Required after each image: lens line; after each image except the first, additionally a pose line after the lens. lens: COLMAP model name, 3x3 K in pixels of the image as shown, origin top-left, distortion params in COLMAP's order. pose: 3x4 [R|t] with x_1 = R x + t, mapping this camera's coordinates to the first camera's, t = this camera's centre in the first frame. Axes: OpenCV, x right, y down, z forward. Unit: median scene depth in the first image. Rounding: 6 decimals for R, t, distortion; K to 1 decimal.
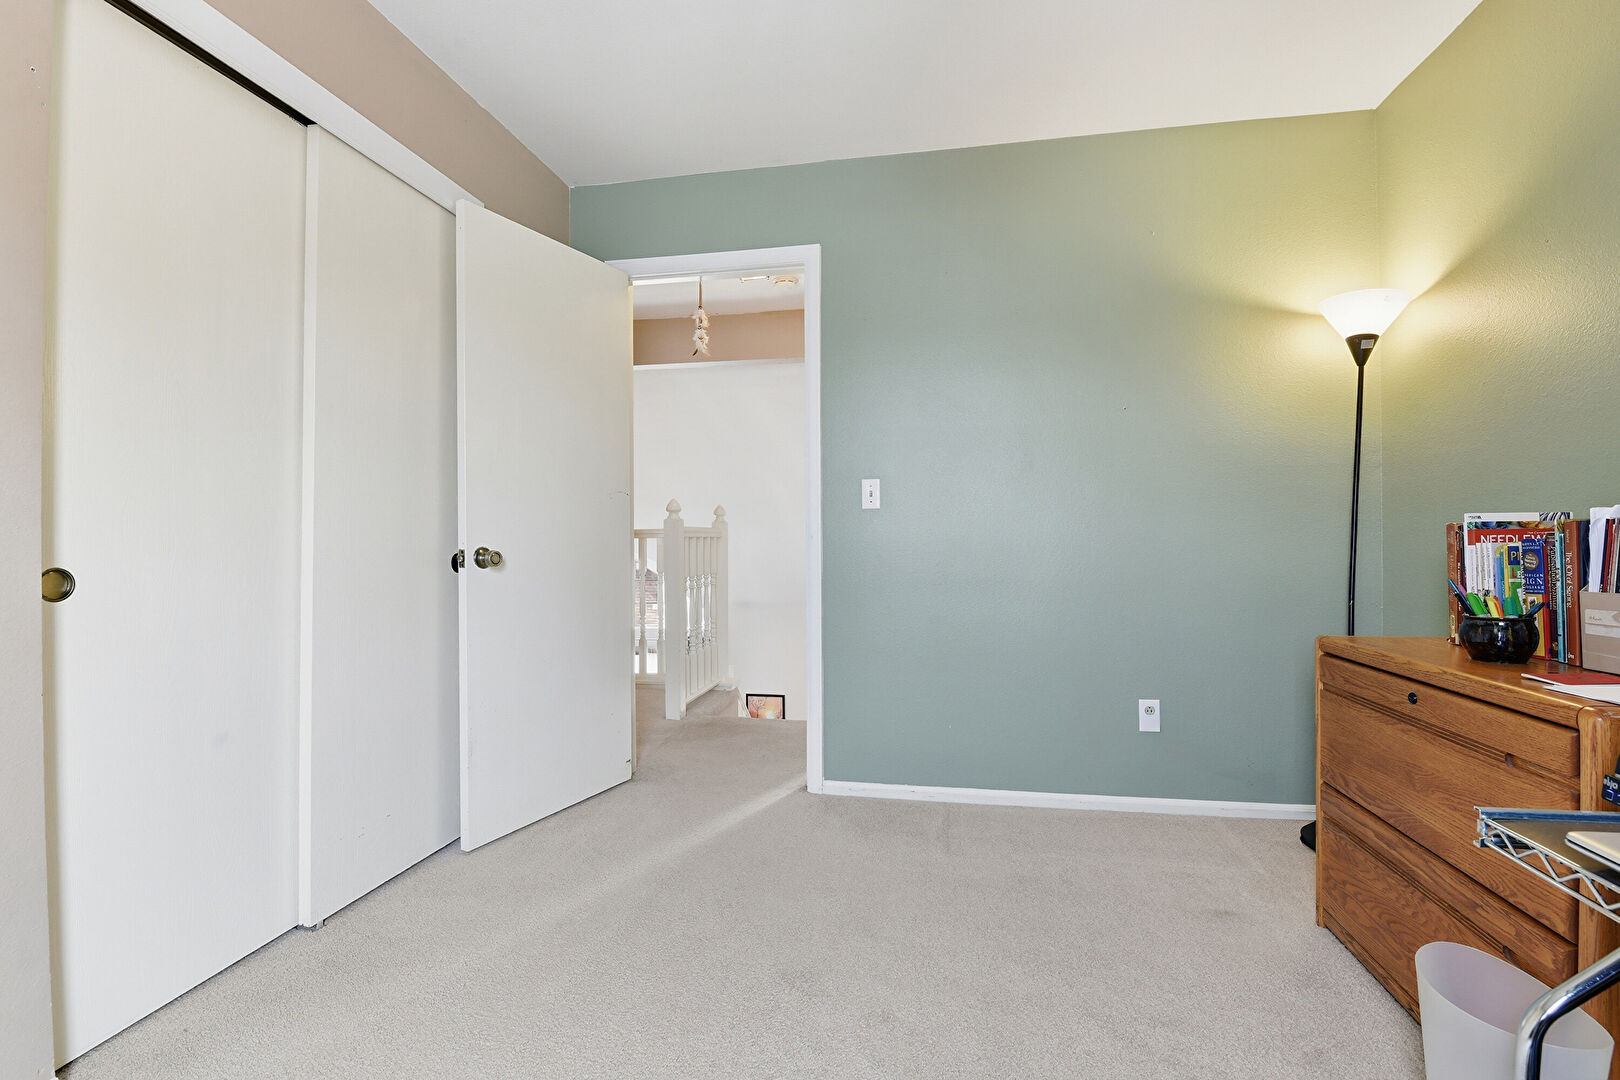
lens RADIAL K [[720.5, 0, 809.3], [0, 720.5, 523.2], [0, 0, 1]] dist [0.000399, -0.010980]
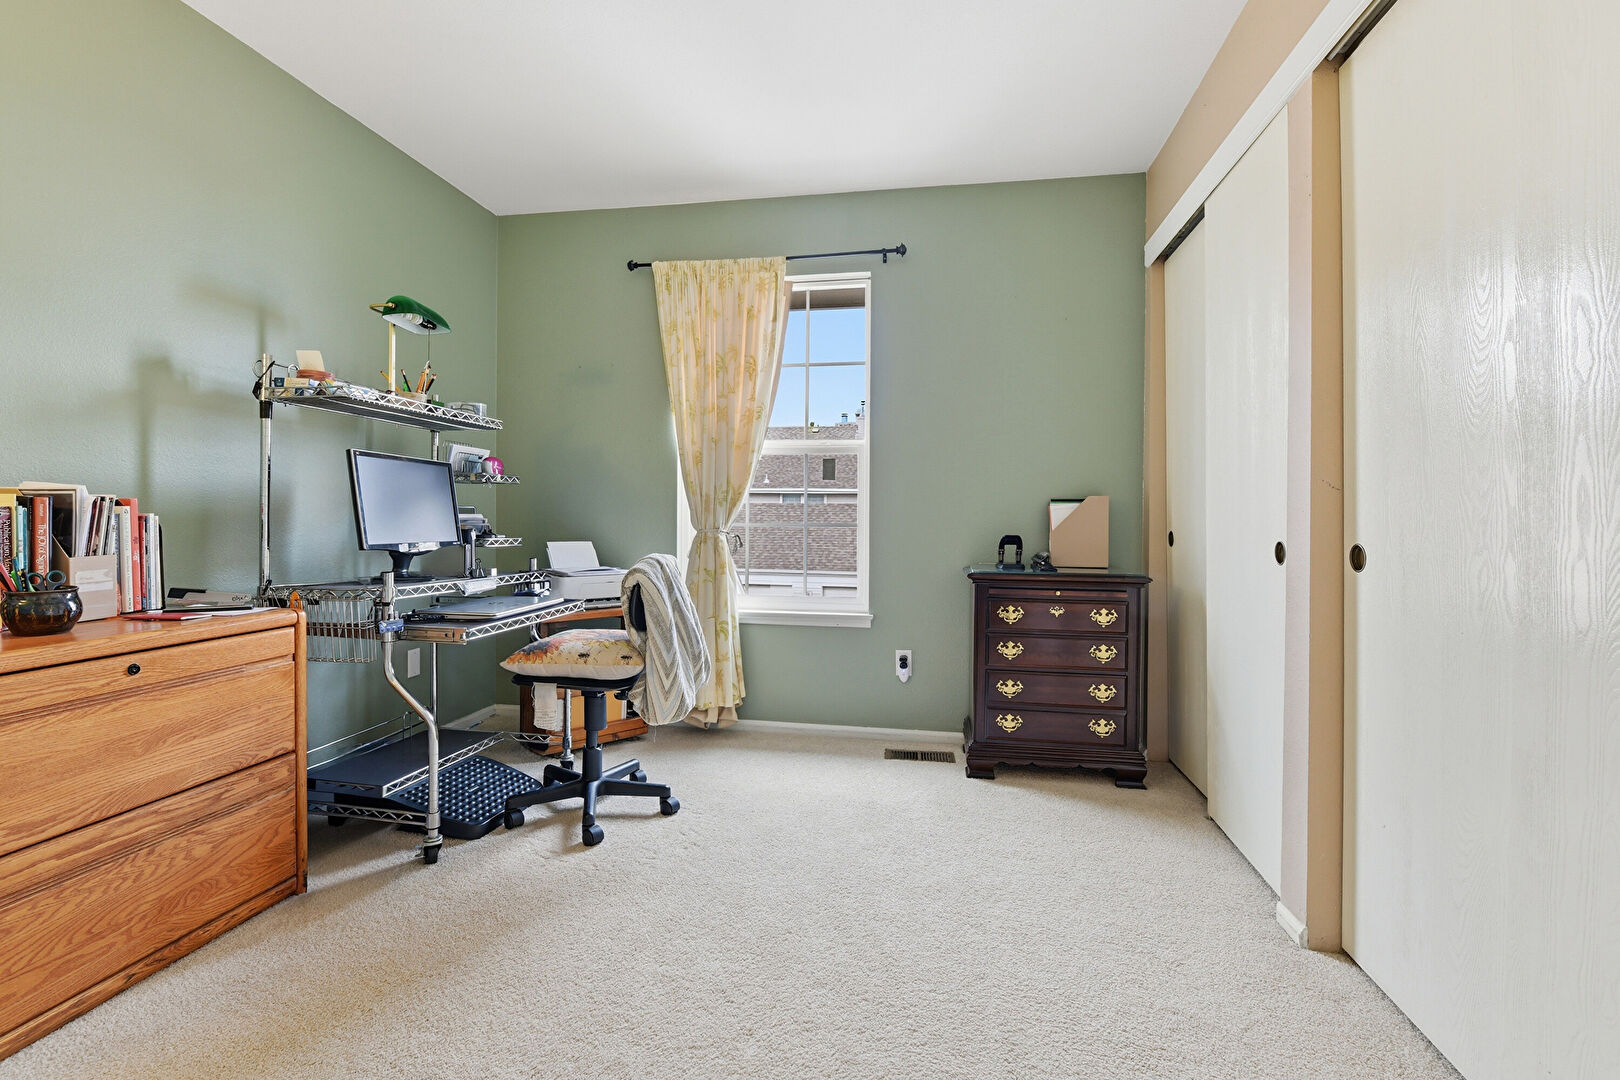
lens RADIAL K [[720.5, 0, 809.3], [0, 720.5, 523.2], [0, 0, 1]] dist [0.000399, -0.010980]
pose [[-0.999915, -0.004970, -0.012093, -0.107324], [-0.004900, 0.999971, -0.005825, 0.037135], [0.012121, -0.005765, -0.999910, 2.029384]]
